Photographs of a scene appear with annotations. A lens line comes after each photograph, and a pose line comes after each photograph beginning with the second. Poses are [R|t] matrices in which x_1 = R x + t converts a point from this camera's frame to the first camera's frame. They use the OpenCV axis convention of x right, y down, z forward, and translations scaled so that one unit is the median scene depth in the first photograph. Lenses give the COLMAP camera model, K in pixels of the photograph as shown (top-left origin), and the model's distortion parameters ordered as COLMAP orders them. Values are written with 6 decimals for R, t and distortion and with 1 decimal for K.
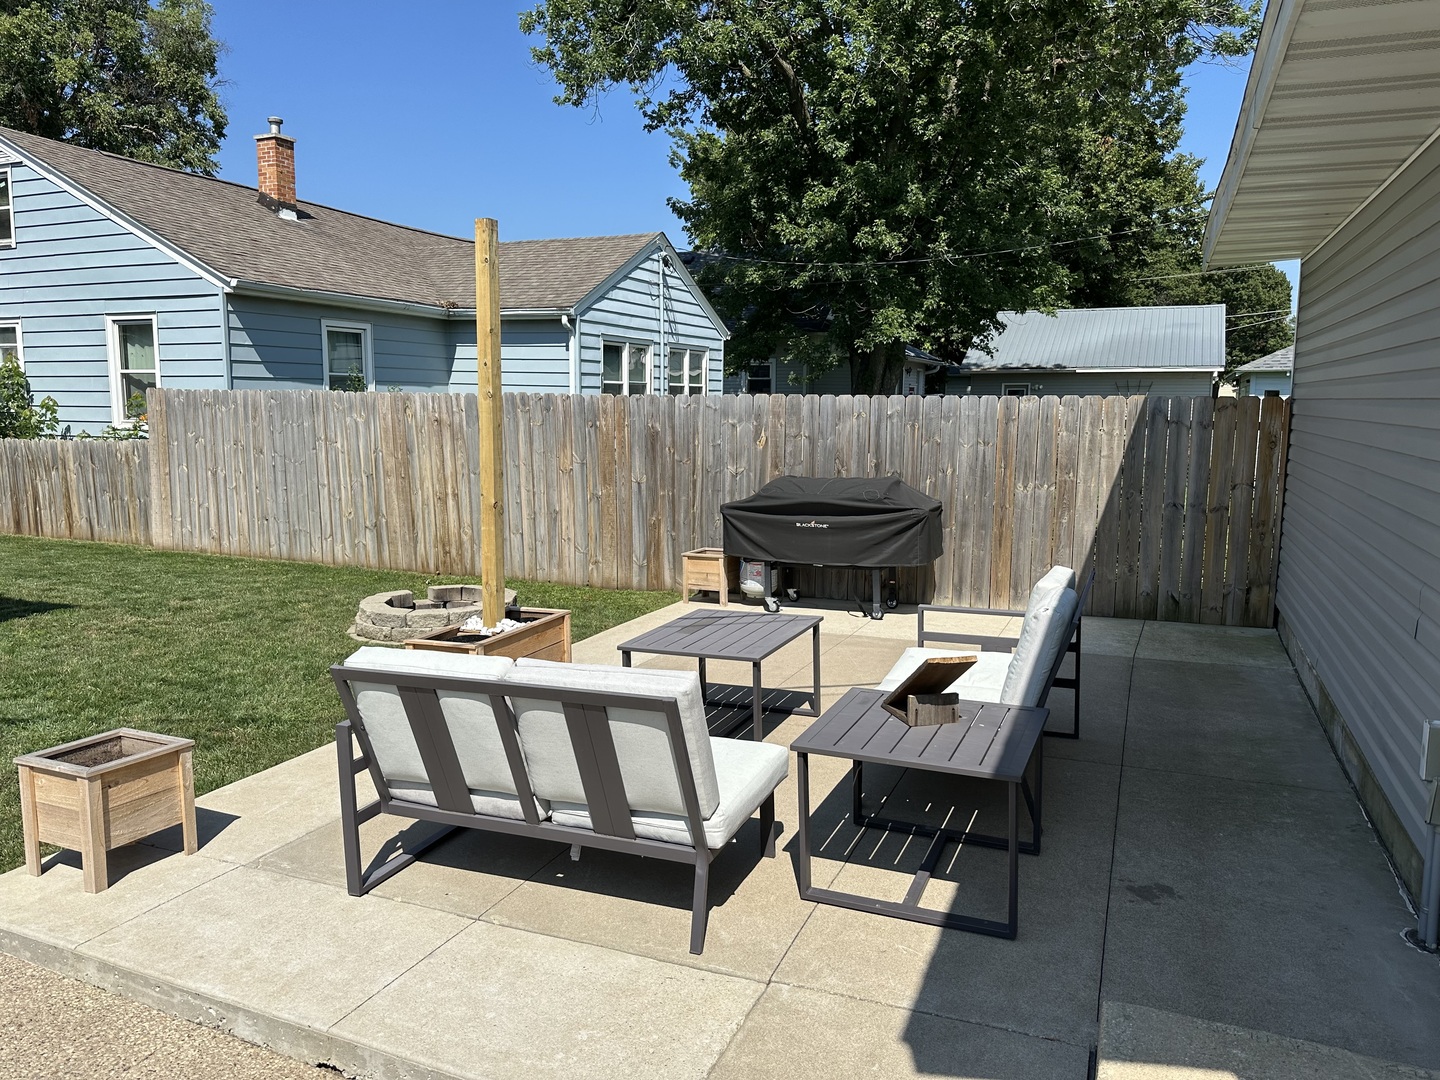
lens RADIAL K [[1016.3, 0, 718.9], [0, 1016.3, 537.9], [0, 0, 1]] dist [0.004581, -0.014578]
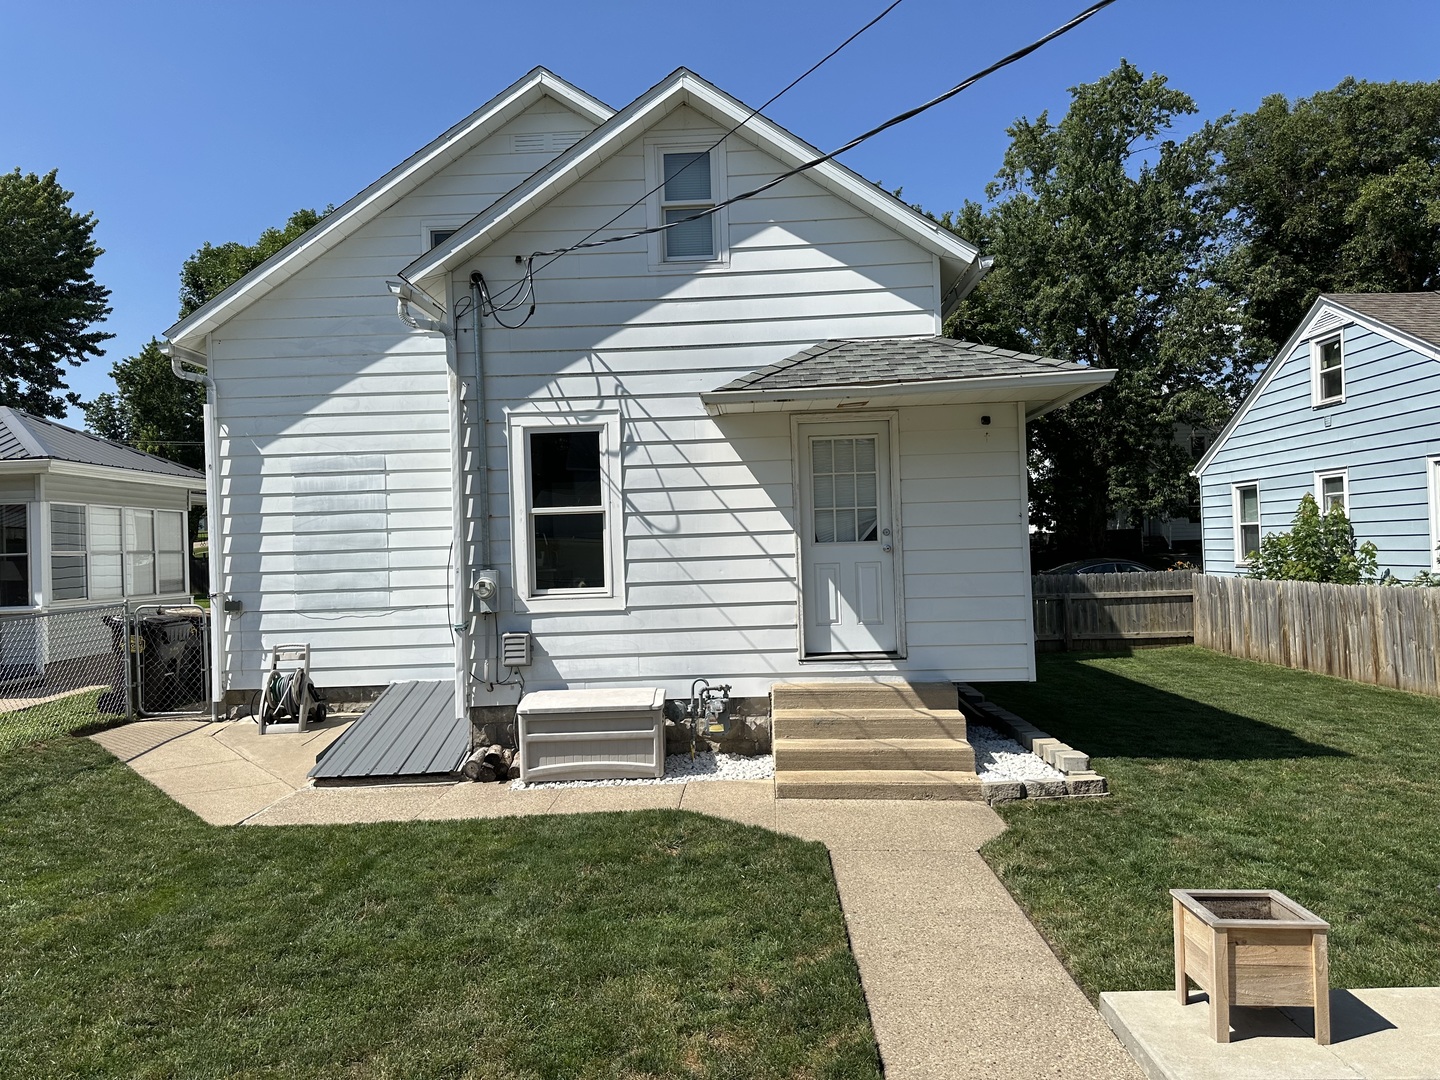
lens RADIAL K [[1016.3, 0, 709.7], [0, 1016.3, 536.3], [0, 0, 1]] dist [0.004581, -0.014578]
pose [[0.365676, -0.033923, -0.930124, 0.054936], [-0.090265, 0.993332, -0.071715, -0.013711], [0.926355, 0.110182, 0.360175, 0.022796]]
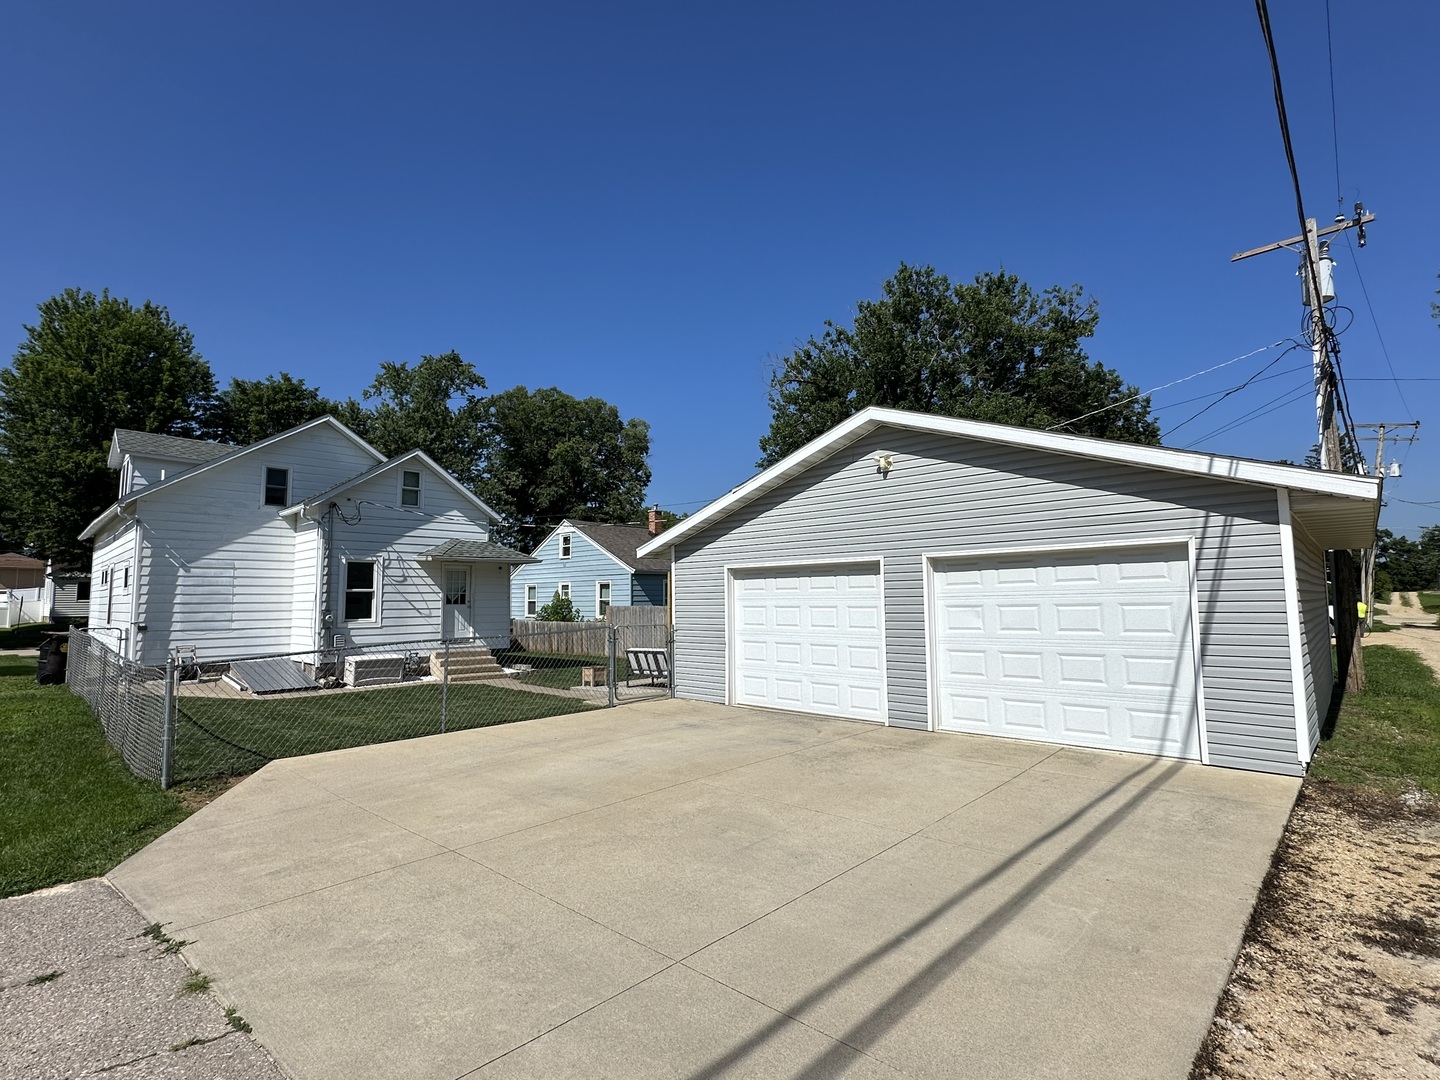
lens RADIAL K [[677.3, 0, 724.2], [0, 677.3, 532.7], [0, 0, 1]] dist [-0.000749, 0.000098]
pose [[0.941596, -0.052201, -0.332675, 0.491732], [-0.027222, 0.972879, -0.229707, 0.105721], [0.335644, 0.225347, 0.914638, -0.851149]]
